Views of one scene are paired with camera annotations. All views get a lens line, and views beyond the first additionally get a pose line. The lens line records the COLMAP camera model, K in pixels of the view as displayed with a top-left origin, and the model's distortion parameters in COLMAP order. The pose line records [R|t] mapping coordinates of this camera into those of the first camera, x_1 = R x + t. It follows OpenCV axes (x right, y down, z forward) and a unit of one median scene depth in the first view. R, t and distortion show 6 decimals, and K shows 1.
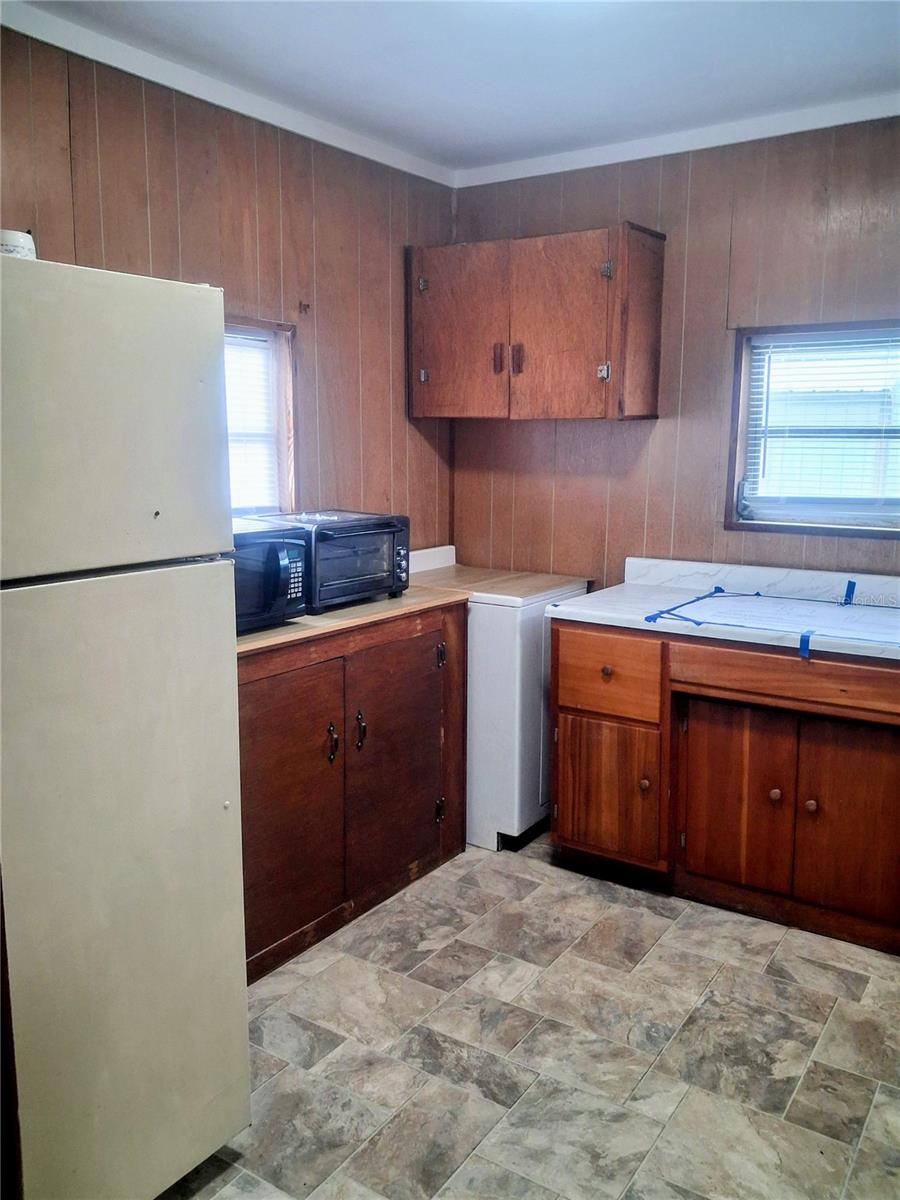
lens RADIAL K [[955.6, 0, 450.0], [0, 955.6, 600.0], [0, 0, 1]] dist [0.094684, -0.141016]
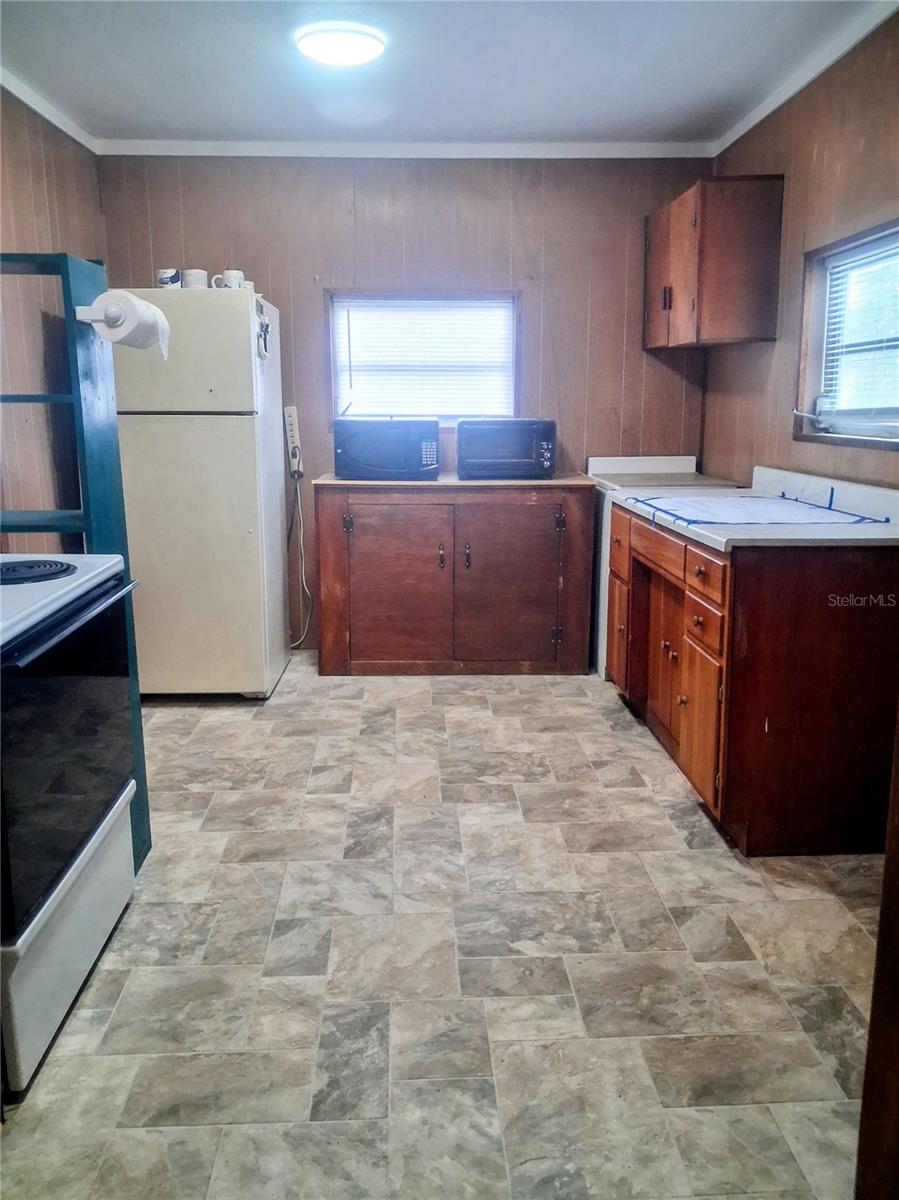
lens RADIAL K [[955.6, 0, 449.5], [0, 955.6, 600.0], [0, 0, 1]] dist [0.094684, -0.141016]
pose [[0.581993, 0.158557, -0.797586, 1.177242], [-0.124961, 0.986595, 0.104949, 0.048708], [0.803535, 0.038588, 0.594005, 0.044227]]
